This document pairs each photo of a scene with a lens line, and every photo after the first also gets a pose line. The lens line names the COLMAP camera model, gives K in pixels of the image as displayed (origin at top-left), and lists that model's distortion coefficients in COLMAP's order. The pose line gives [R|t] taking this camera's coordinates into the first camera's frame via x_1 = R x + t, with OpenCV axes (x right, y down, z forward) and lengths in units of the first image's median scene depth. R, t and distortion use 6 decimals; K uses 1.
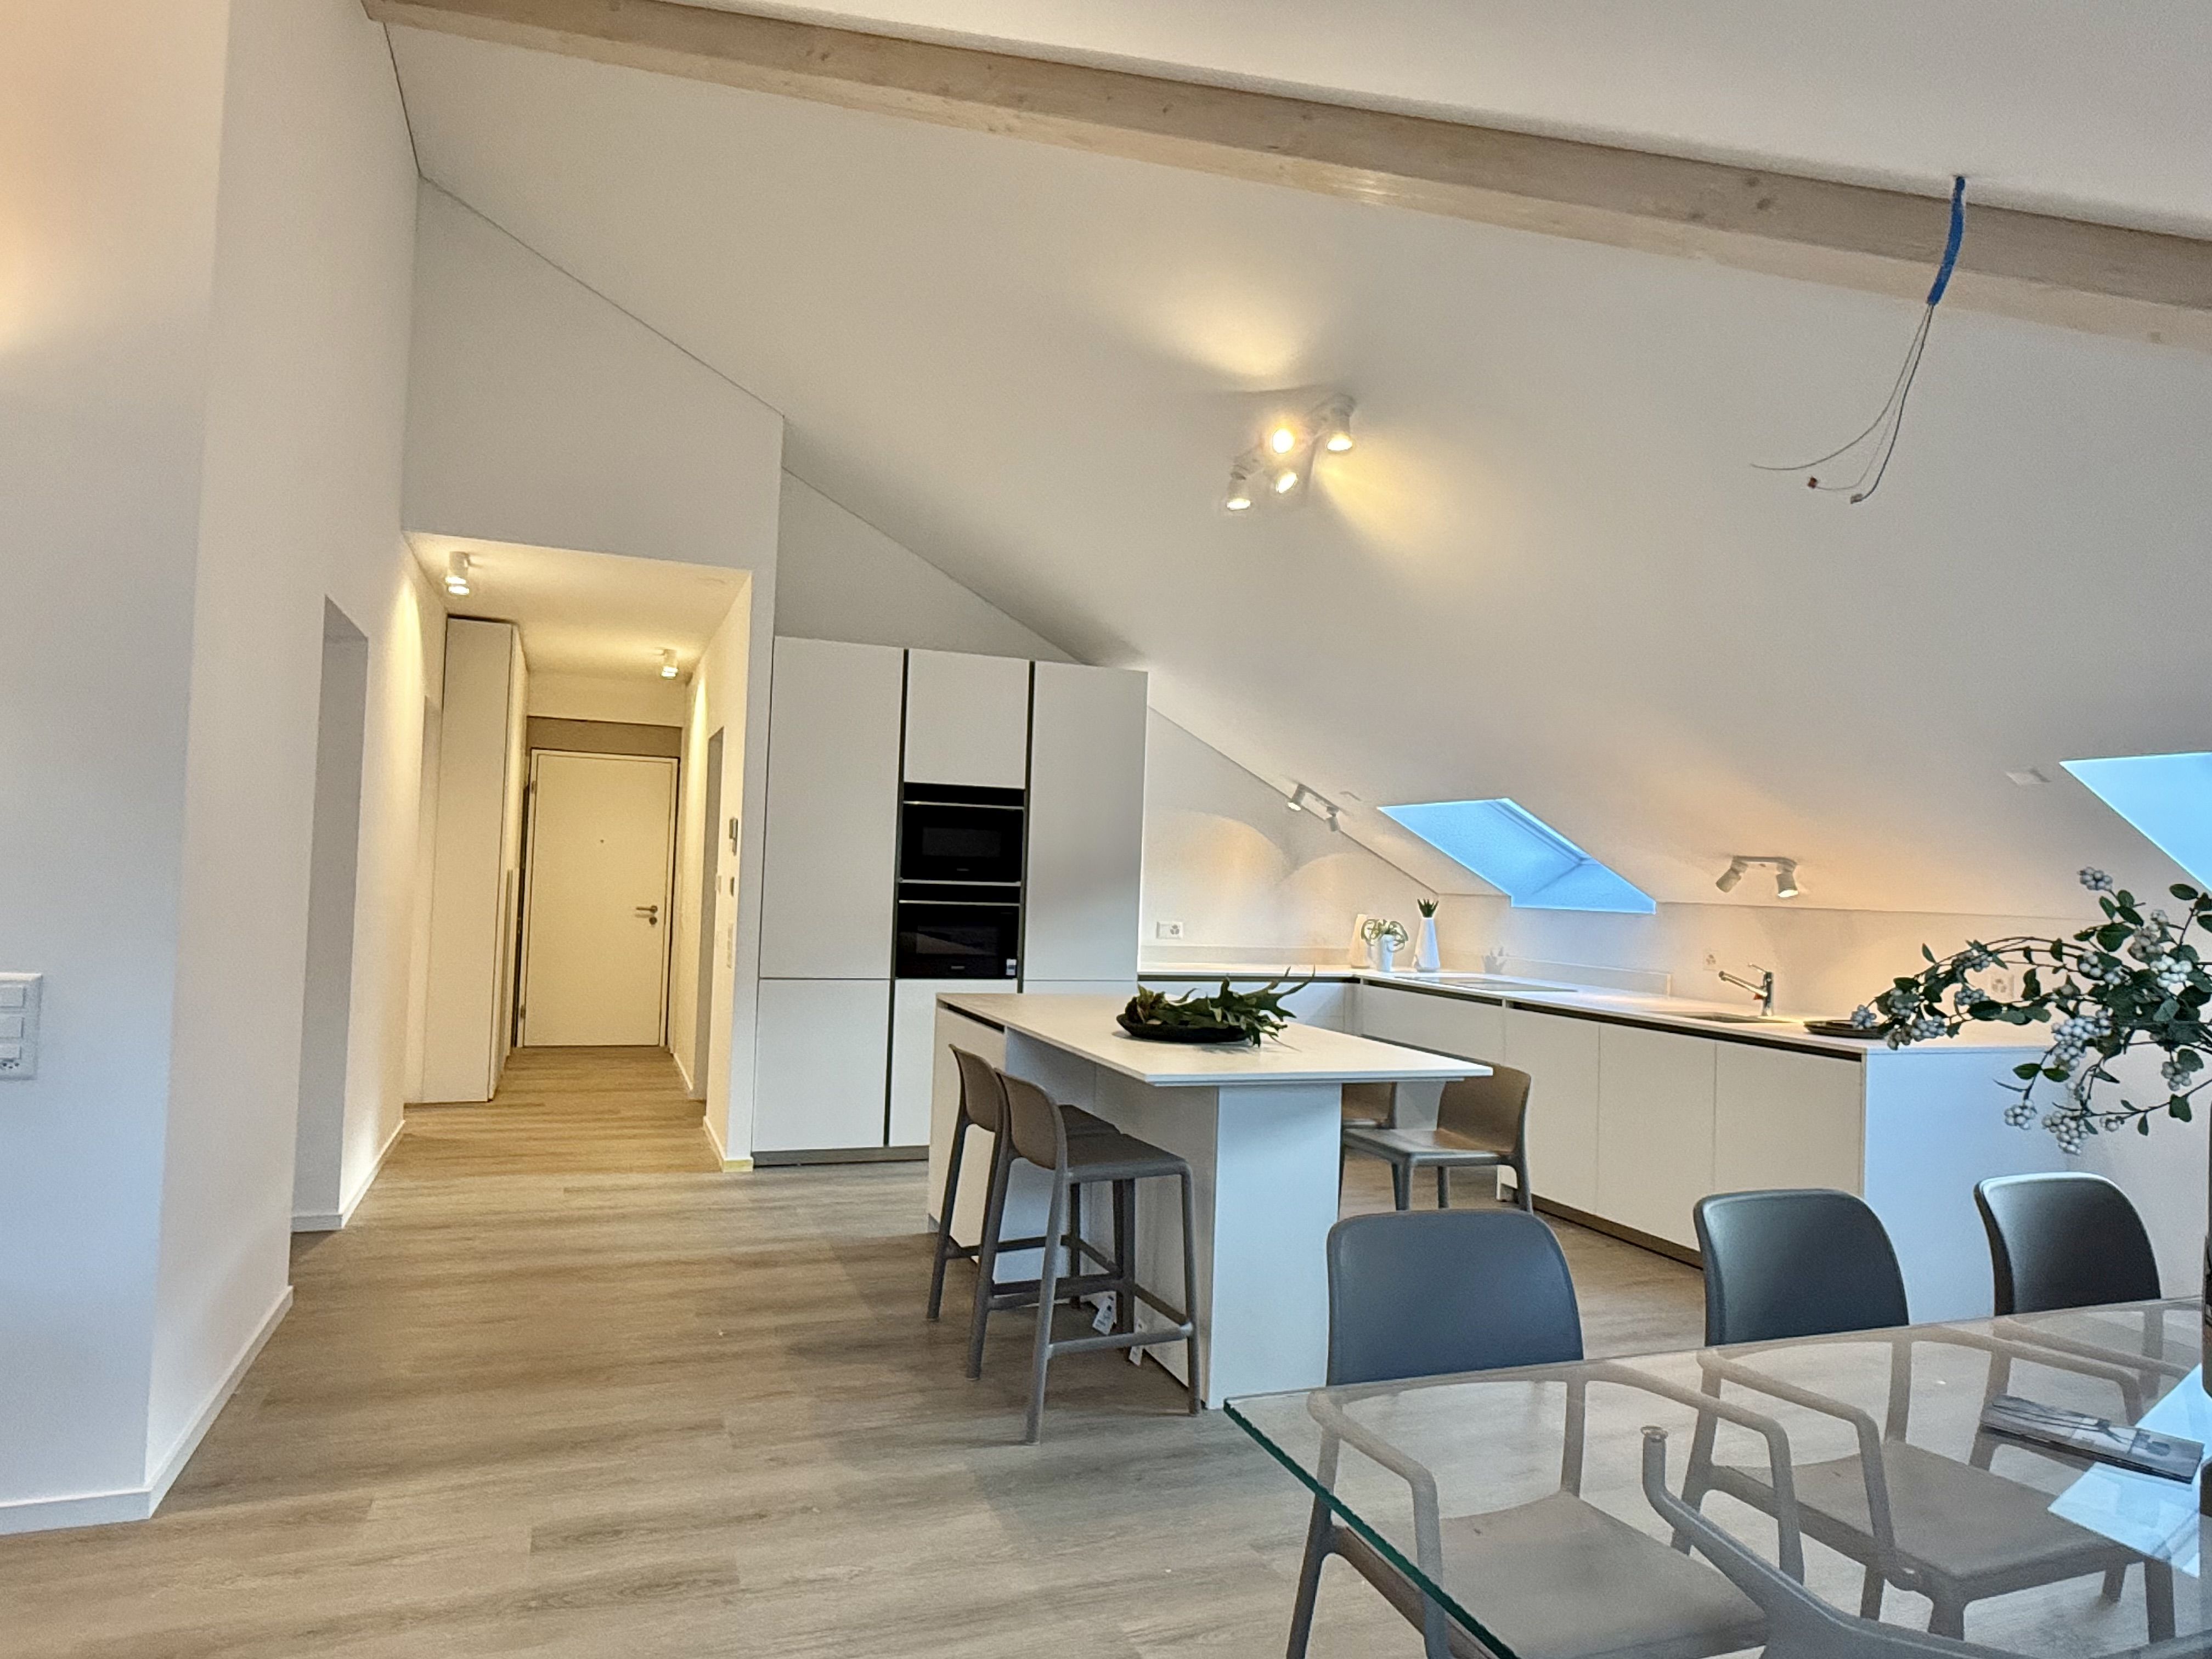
lens RADIAL K [[1339.3, 0, 1106.0], [0, 1339.3, 829.5], [0, 0, 1]] dist [-0.002563, 0.000025]
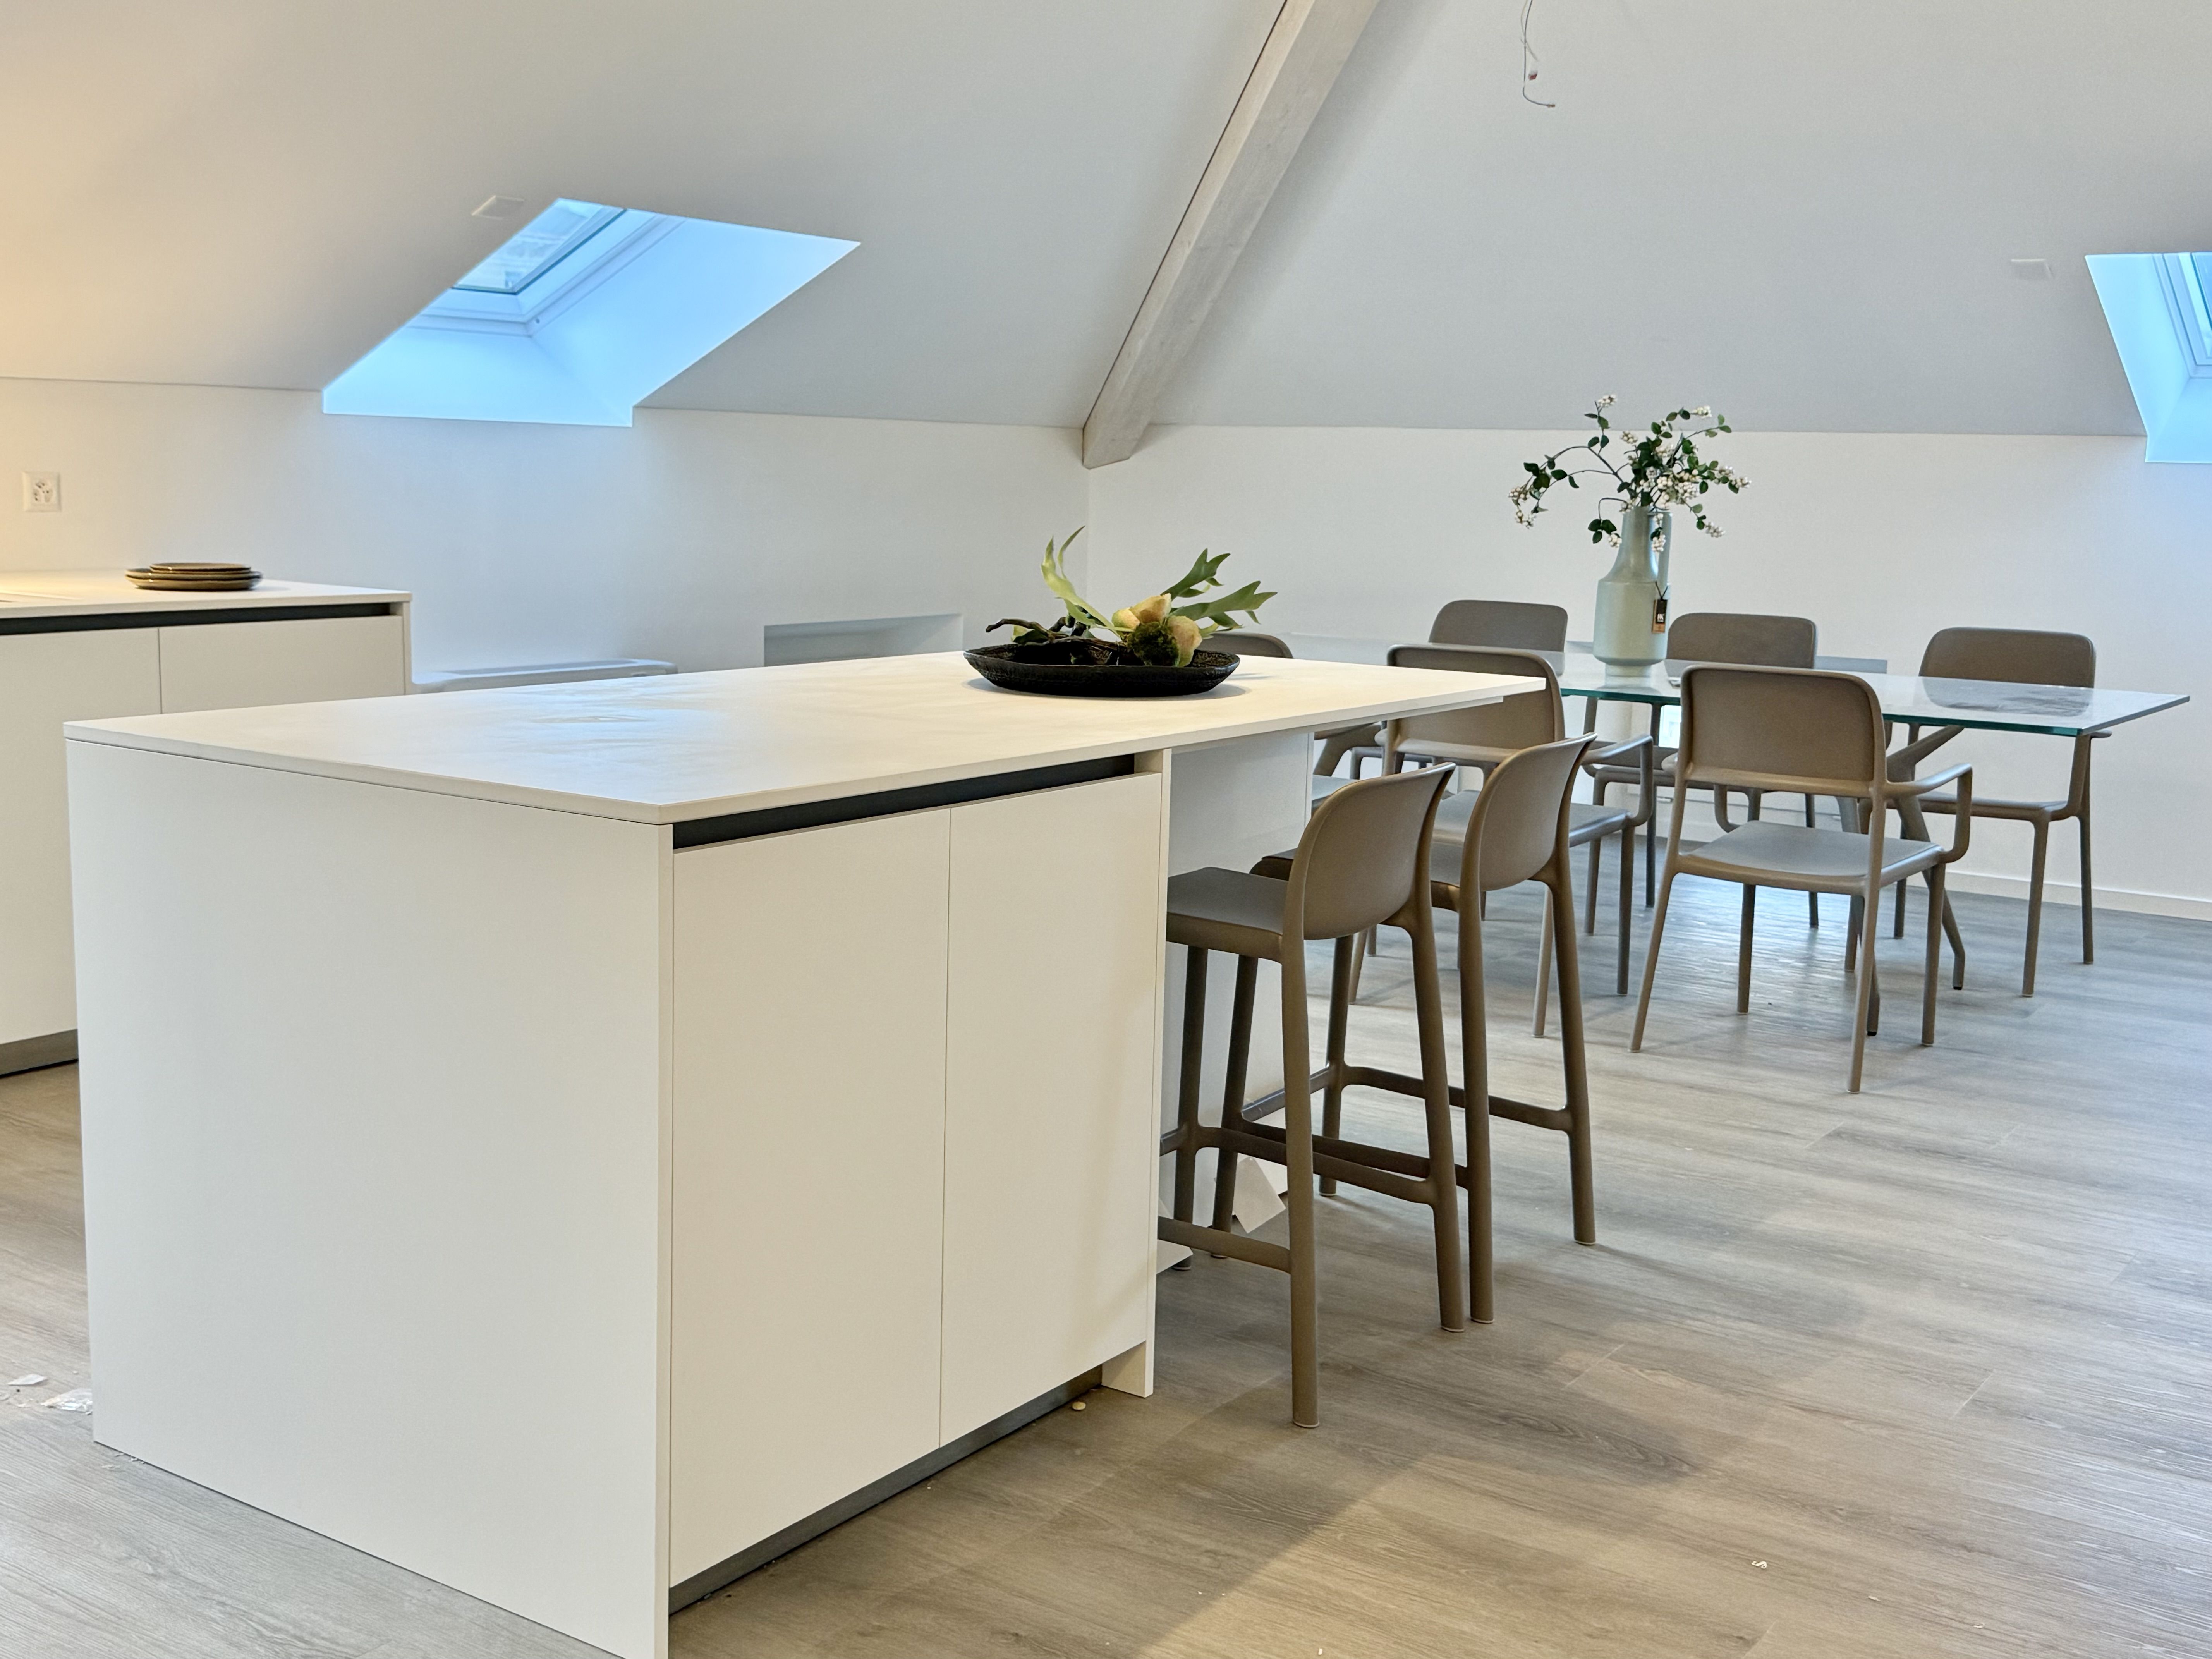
lens RADIAL K [[2428.7, 0, 1106.0], [0, 2428.7, 829.5], [0, 0, 1]] dist [0.074070, -0.035353]
pose [[-0.559770, -0.180836, 0.808676, -0.720774], [-0.080327, 0.983143, 0.164247, 0.053982], [-0.824746, 0.026982, -0.564860, 1.544500]]
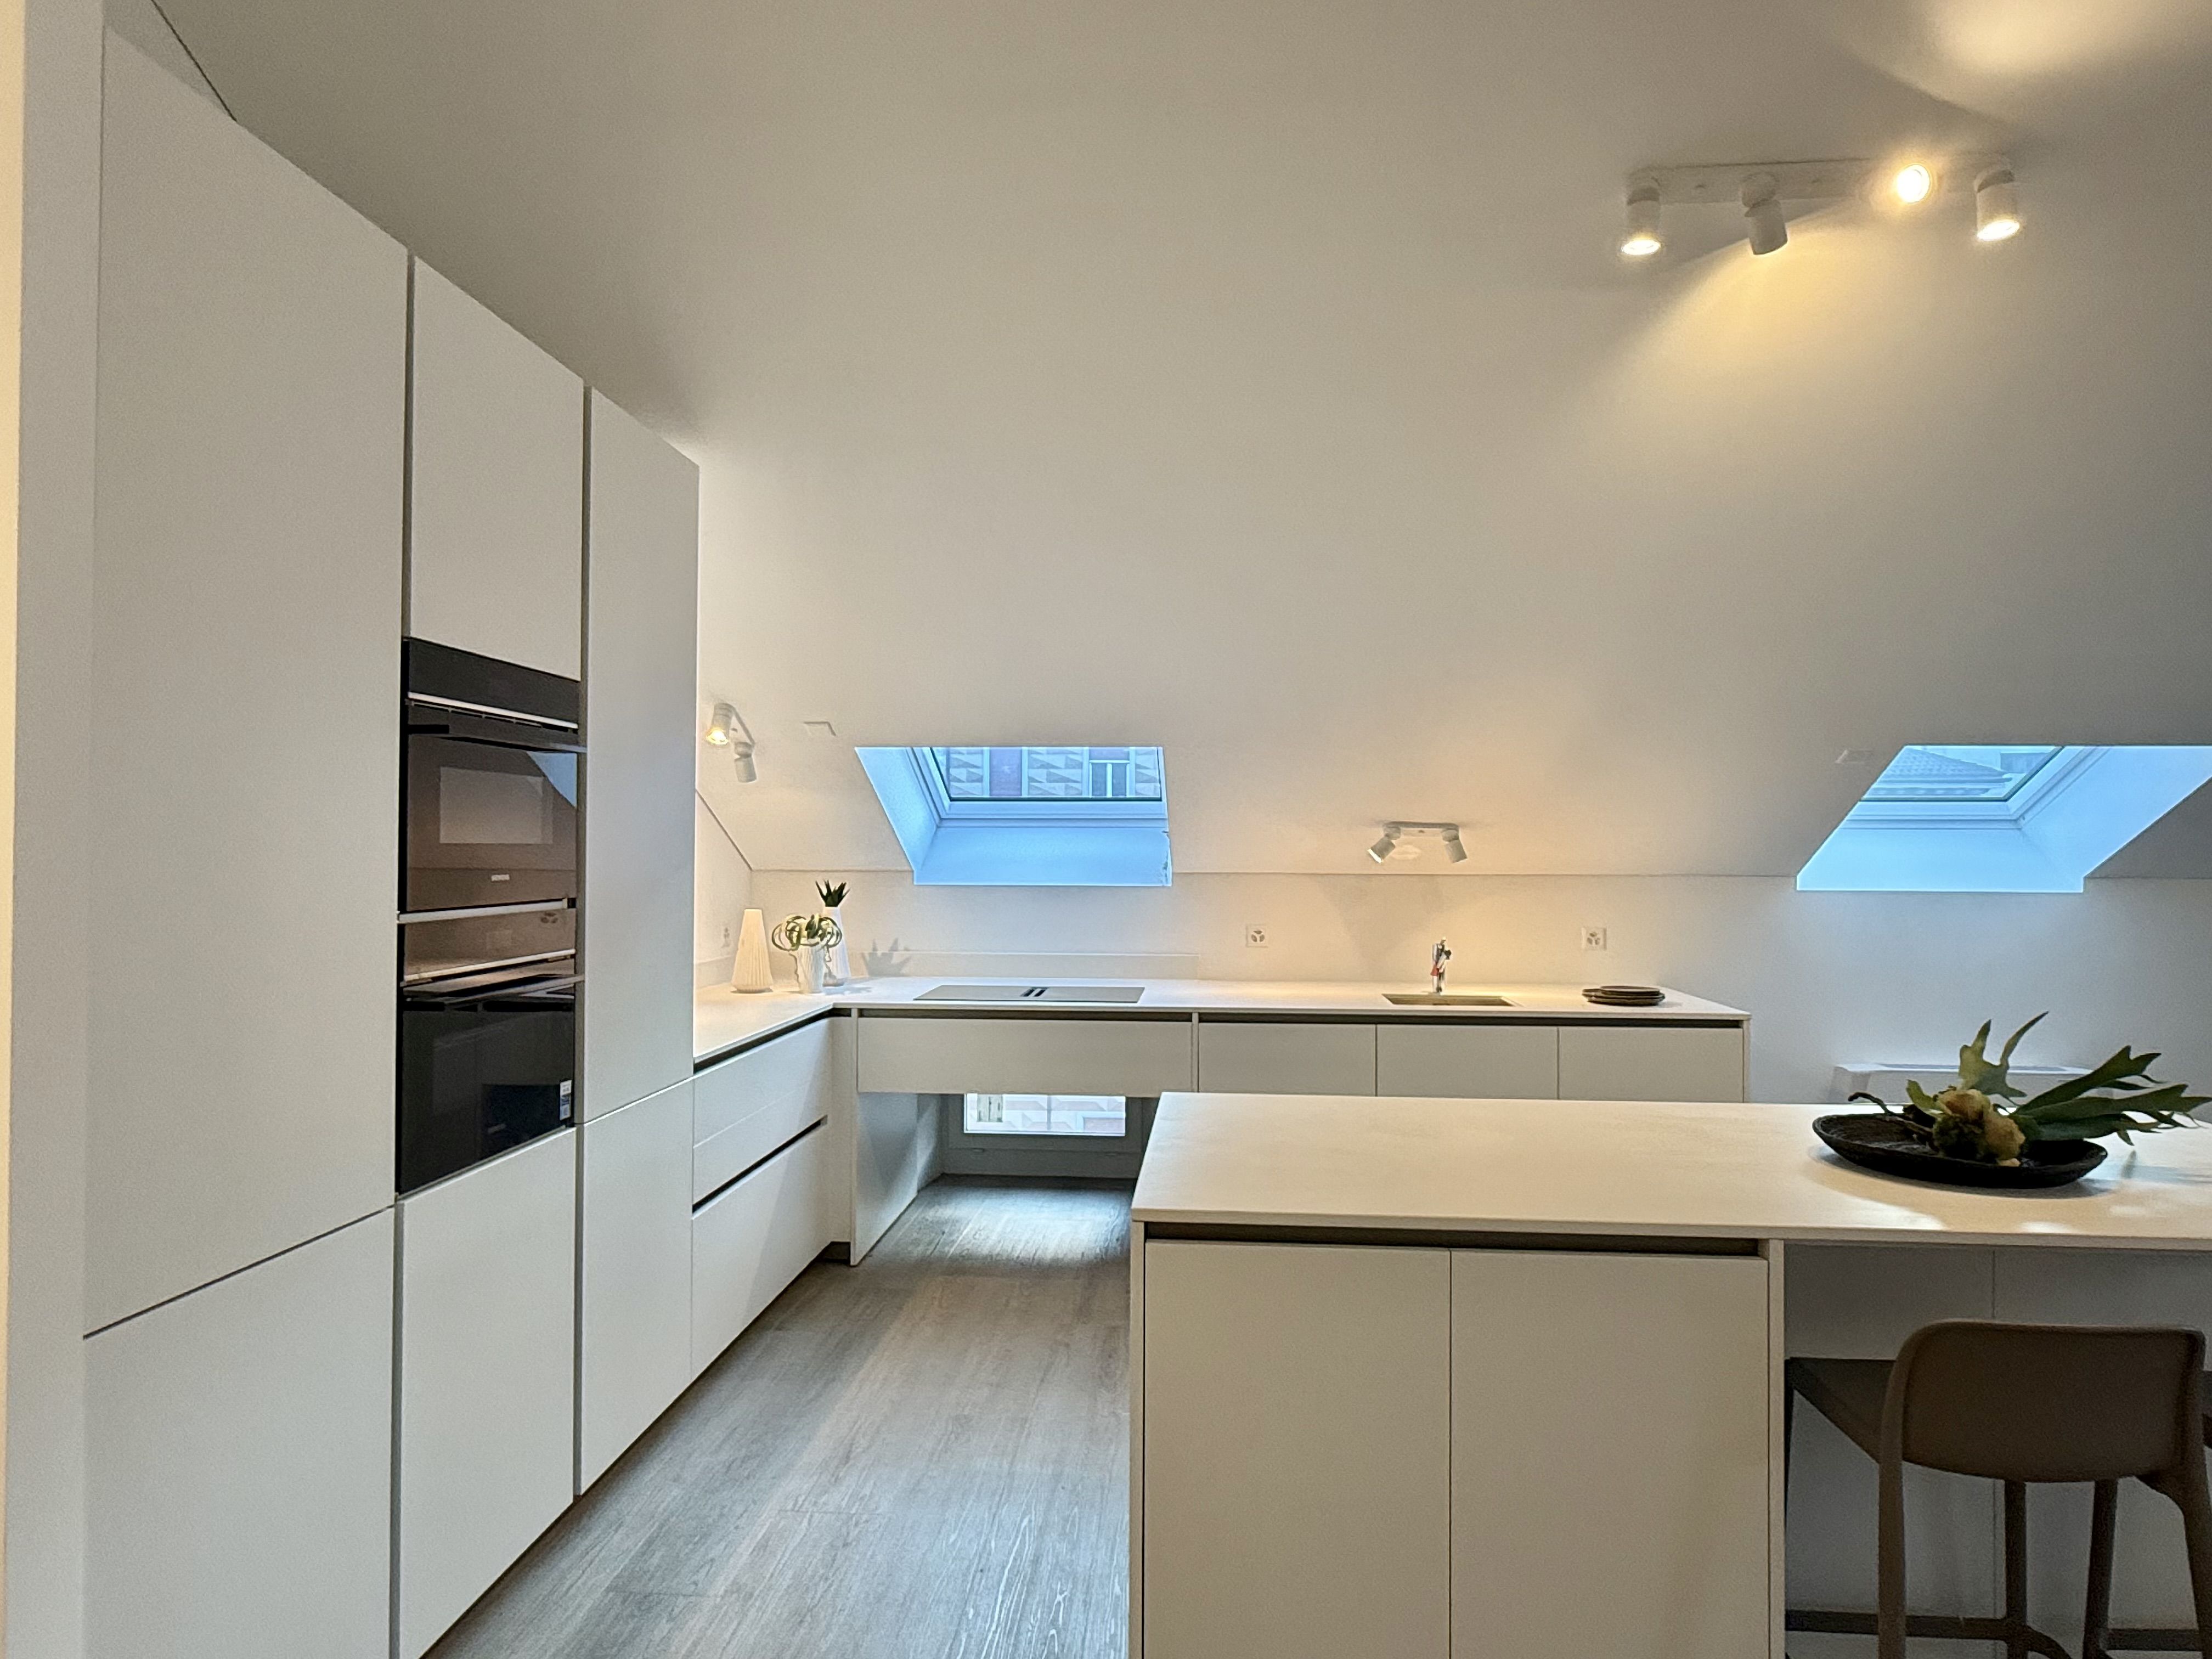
lens RADIAL K [[1339.3, 0, 1106.0], [0, 1339.3, 829.5], [0, 0, 1]] dist [-0.002563, 0.000025]
pose [[0.434858, -0.019270, 0.900293, -0.613365], [-0.023157, 0.999201, 0.032572, -0.001270], [-0.900201, -0.035012, 0.434064, 1.077335]]
